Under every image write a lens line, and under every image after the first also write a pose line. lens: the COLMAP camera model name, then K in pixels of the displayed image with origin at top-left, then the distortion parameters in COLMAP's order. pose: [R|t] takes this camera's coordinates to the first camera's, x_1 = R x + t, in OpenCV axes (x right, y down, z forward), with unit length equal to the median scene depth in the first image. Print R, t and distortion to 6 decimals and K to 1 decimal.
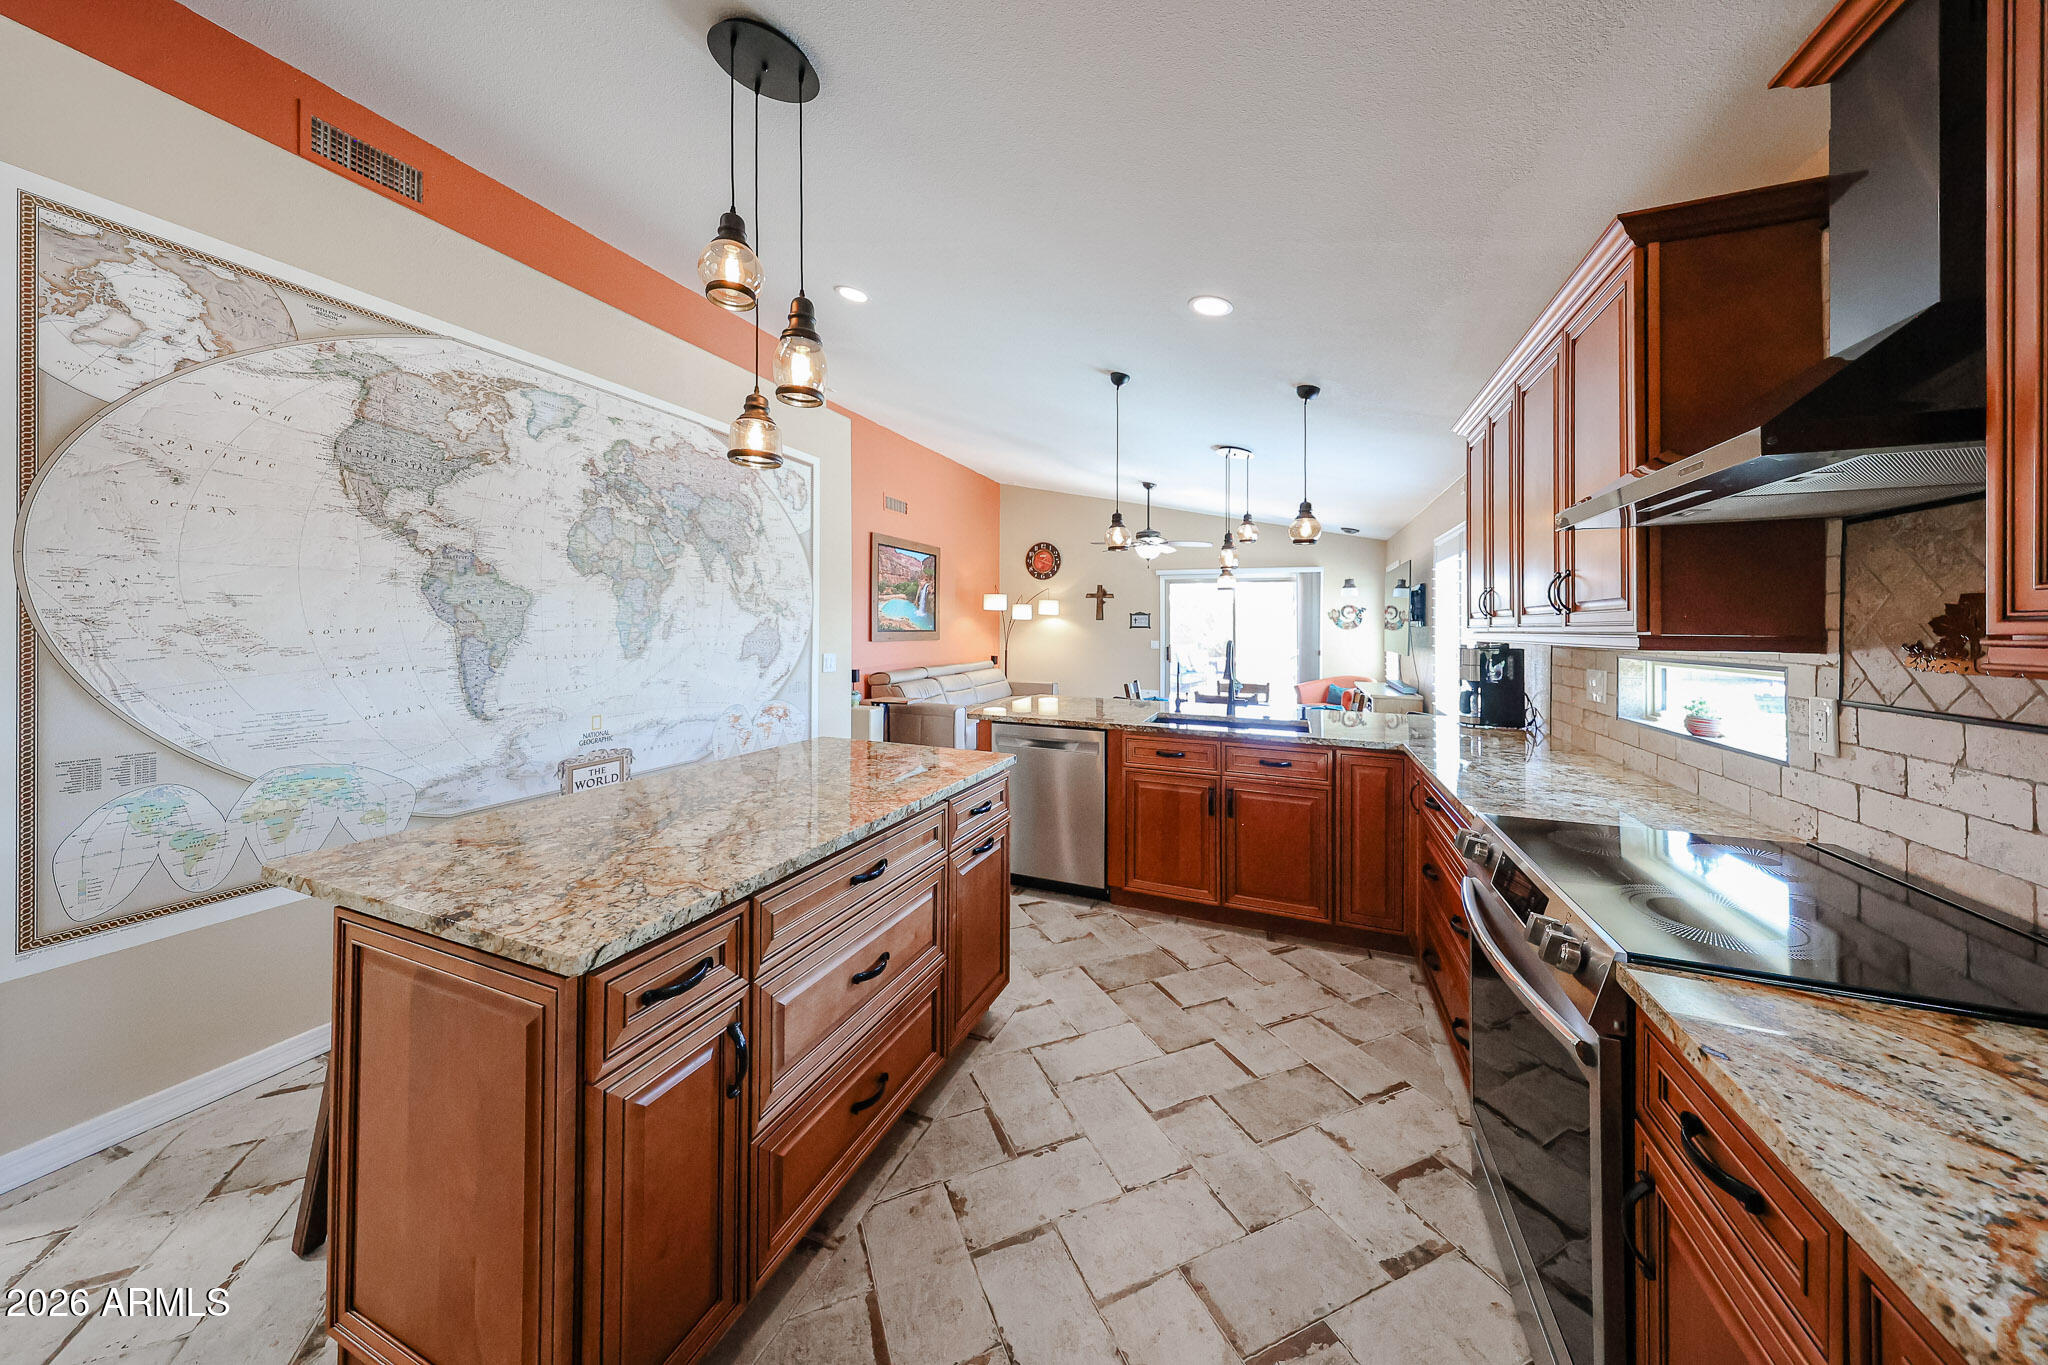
lens RADIAL K [[656.7, 0, 1023.1], [0, 656.7, 636.9], [0, 0, 1]] dist [0.006065, -0.000023]
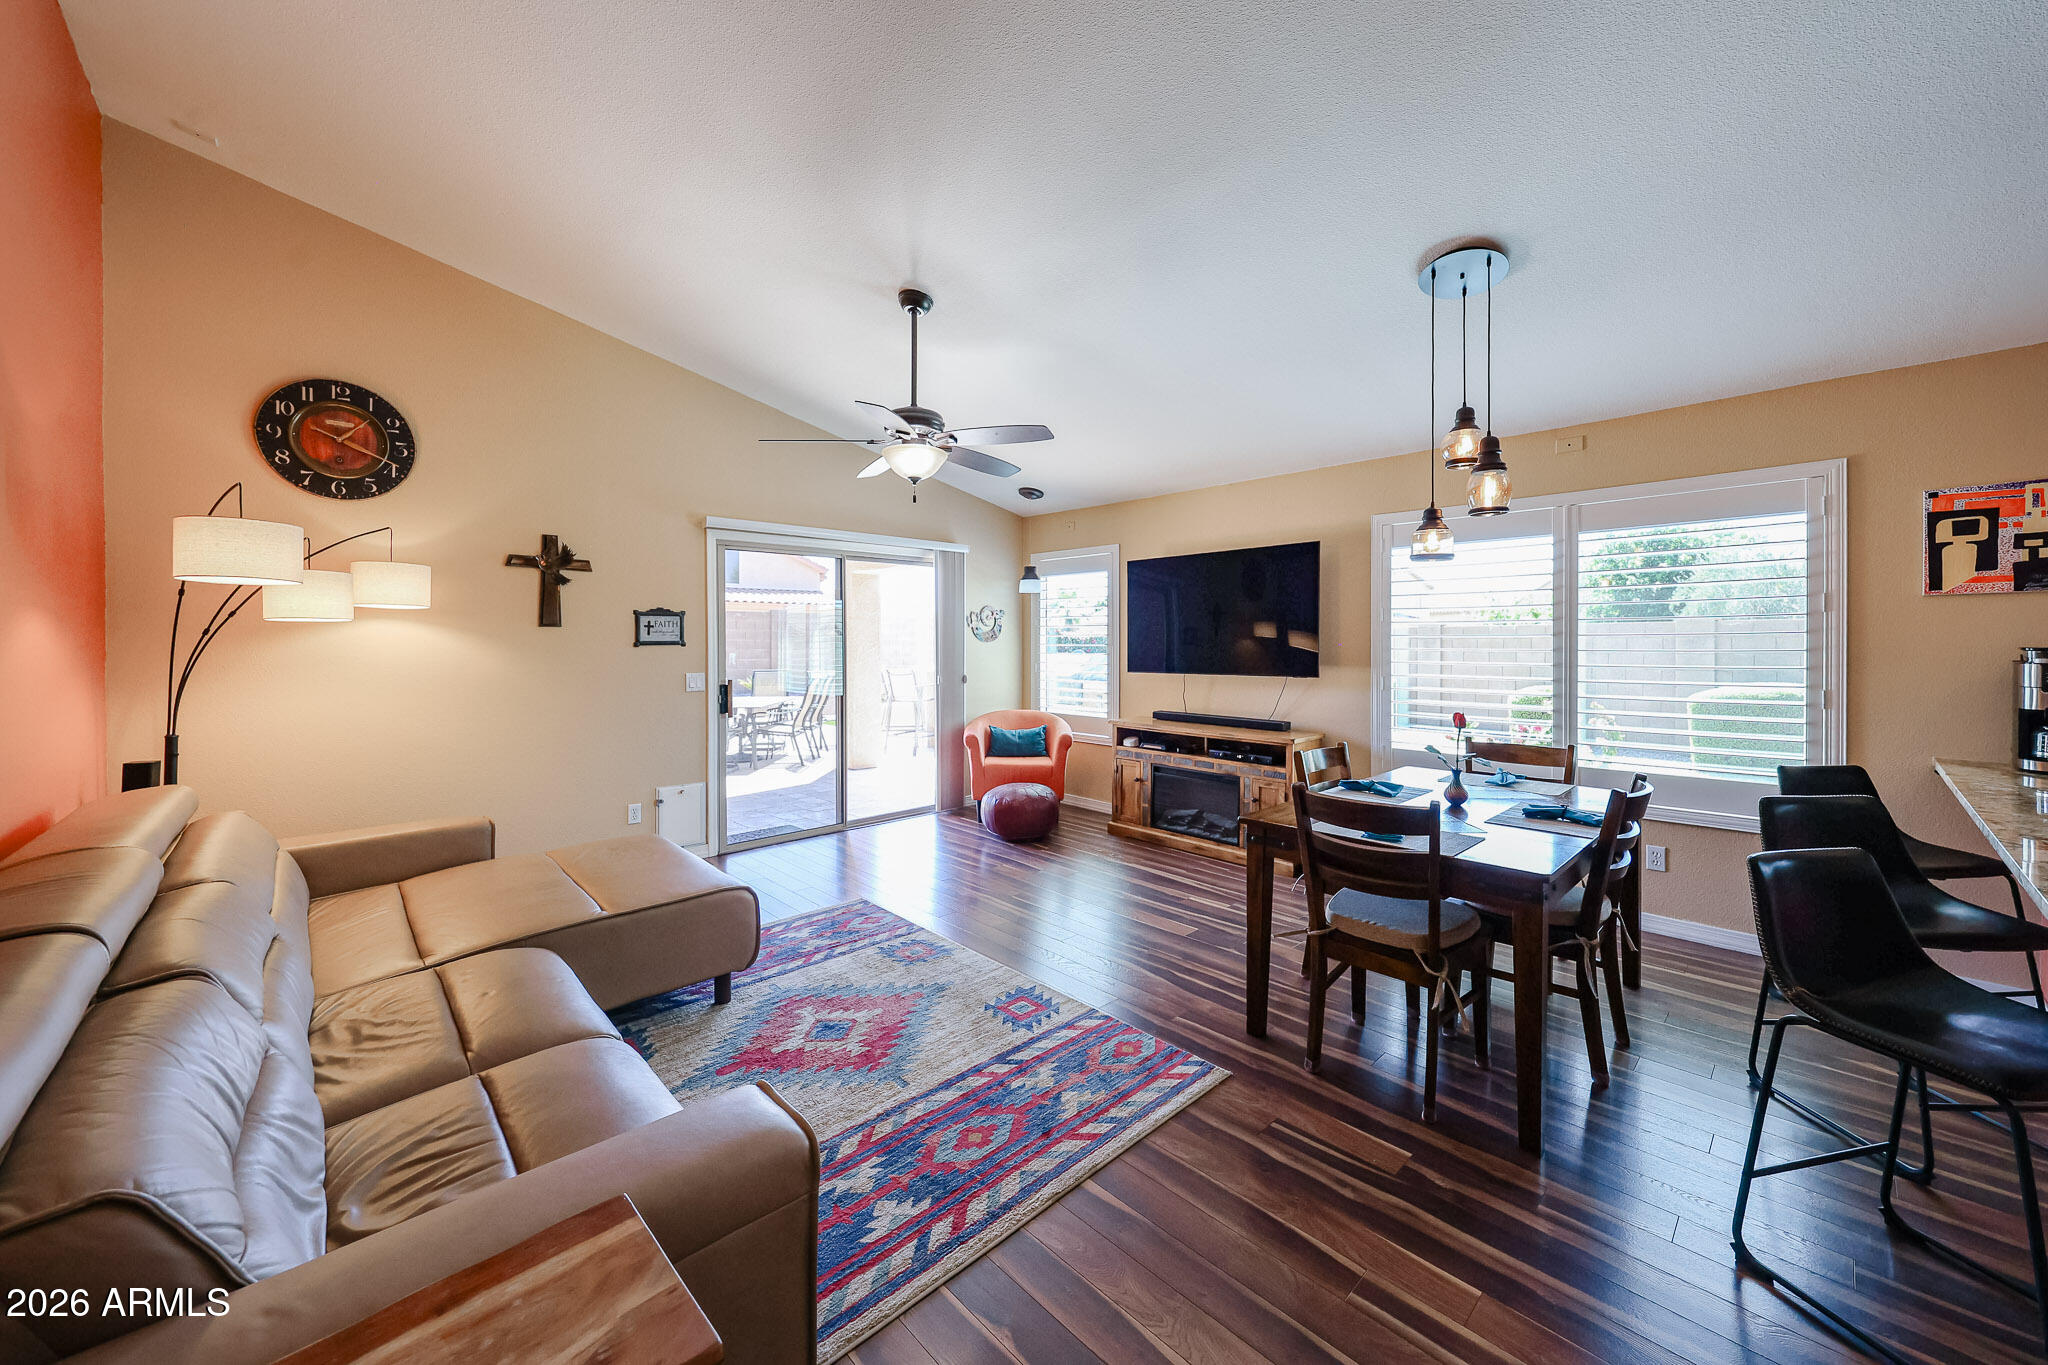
lens RADIAL K [[756.4, 0, 1019.8], [0, 756.4, 648.1], [0, 0, 1]] dist [0.002238, -0.000250]
pose [[0.419240, -0.019907, 0.907657, -0.401903], [0.024575, 0.999642, 0.010573, -0.027727], [-0.907543, 0.017873, 0.419580, 1.377030]]
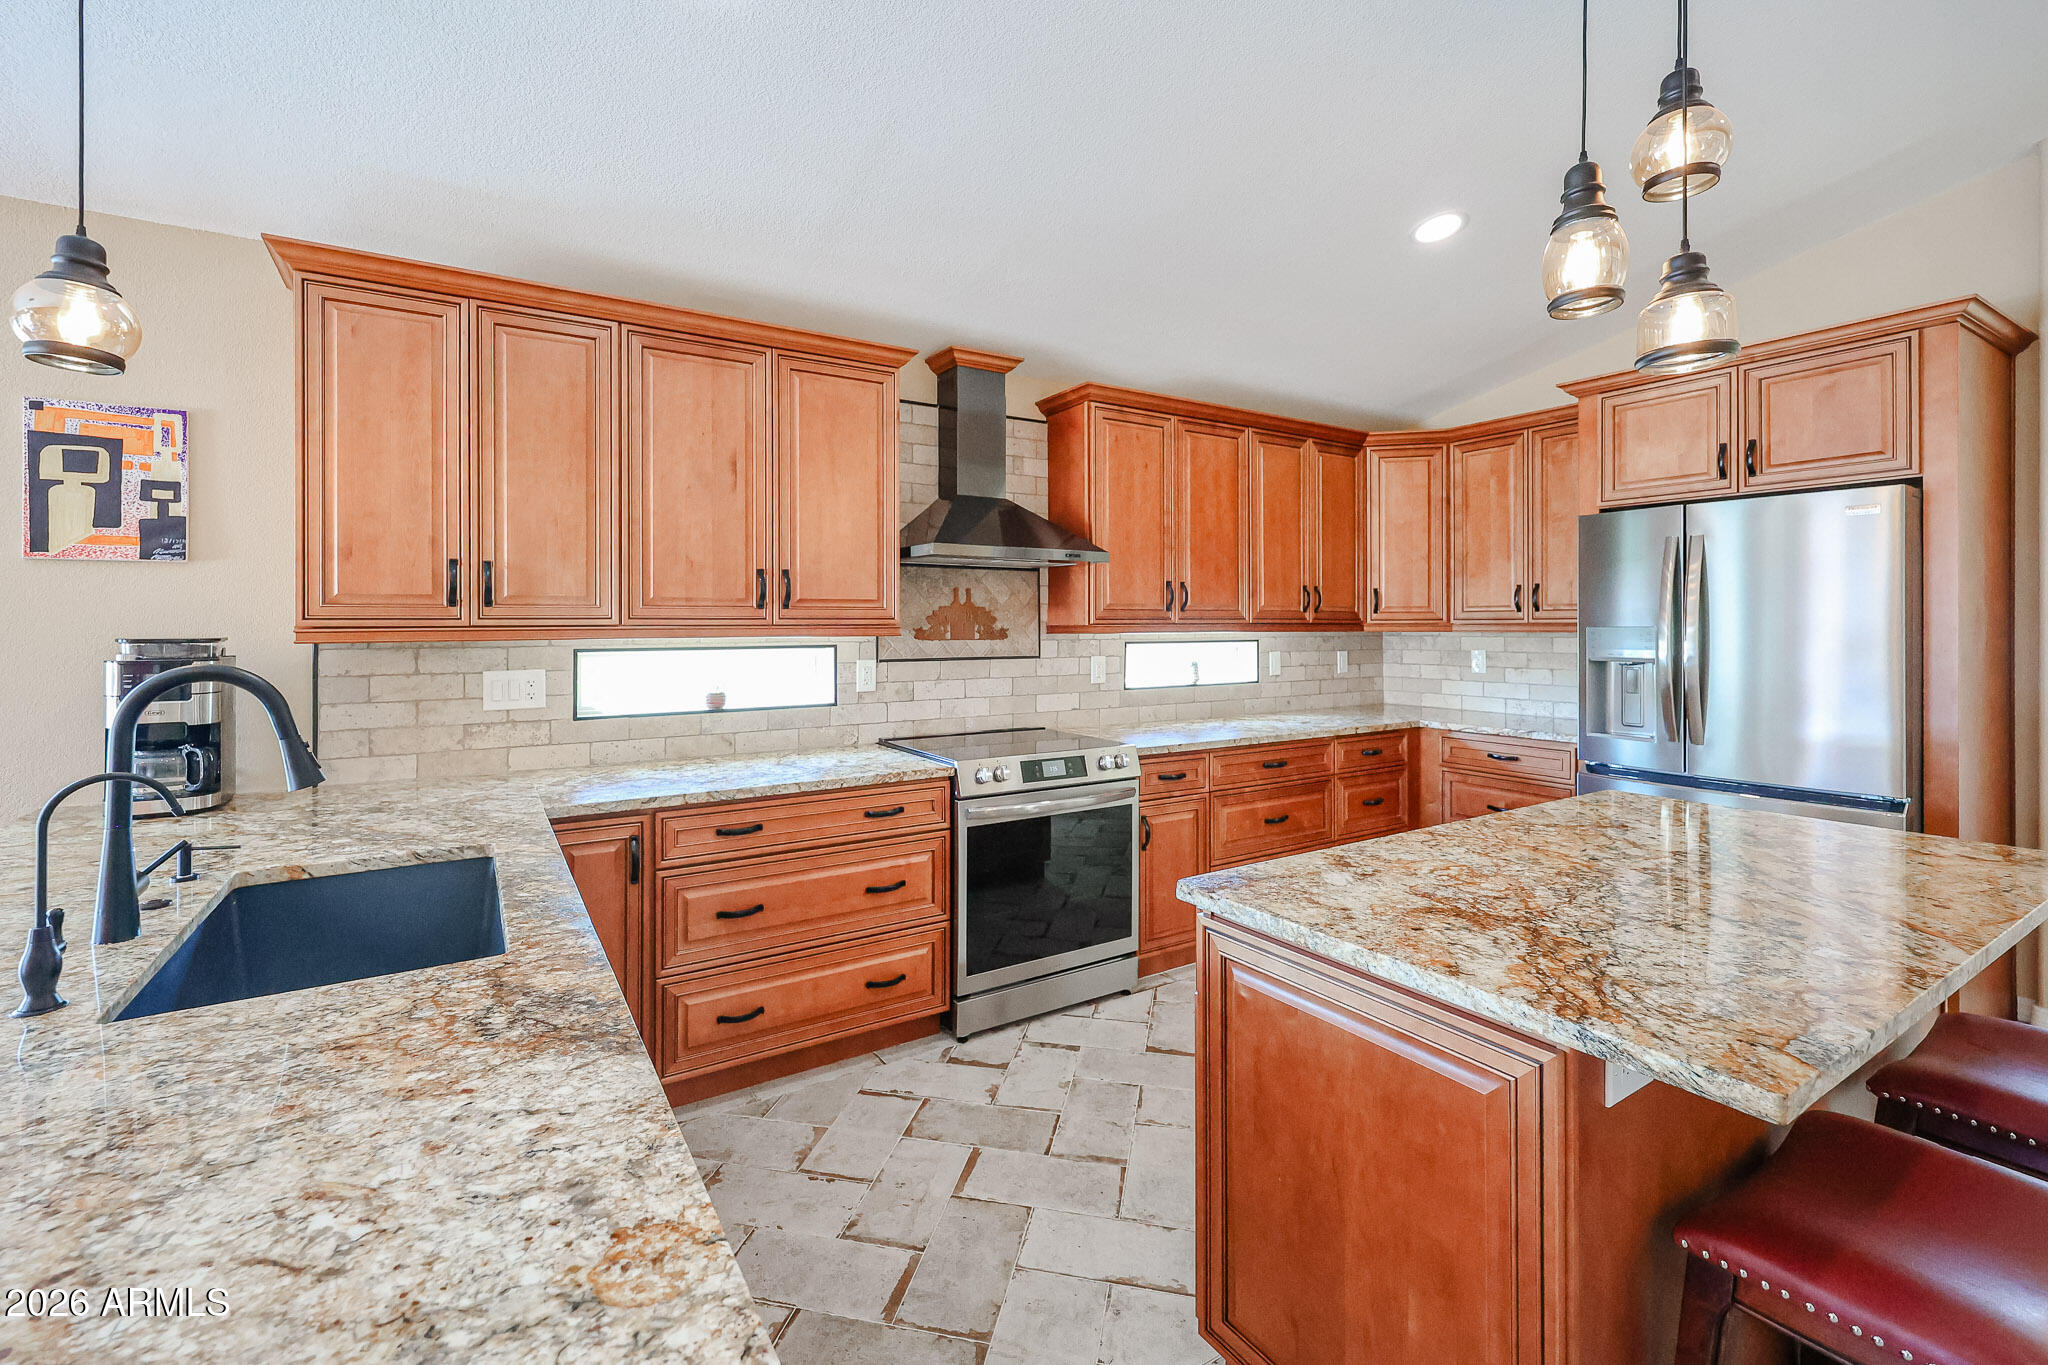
lens RADIAL K [[891.9, 0, 1011.1], [0, 891.9, 625.8], [0, 0, 1]] dist [0.000282, -0.000017]
pose [[-0.809163, -0.011096, 0.587480, -0.182564], [0.002571, 0.999745, 0.022423, -0.018674], [-0.587579, 0.019654, -0.808928, 0.971790]]
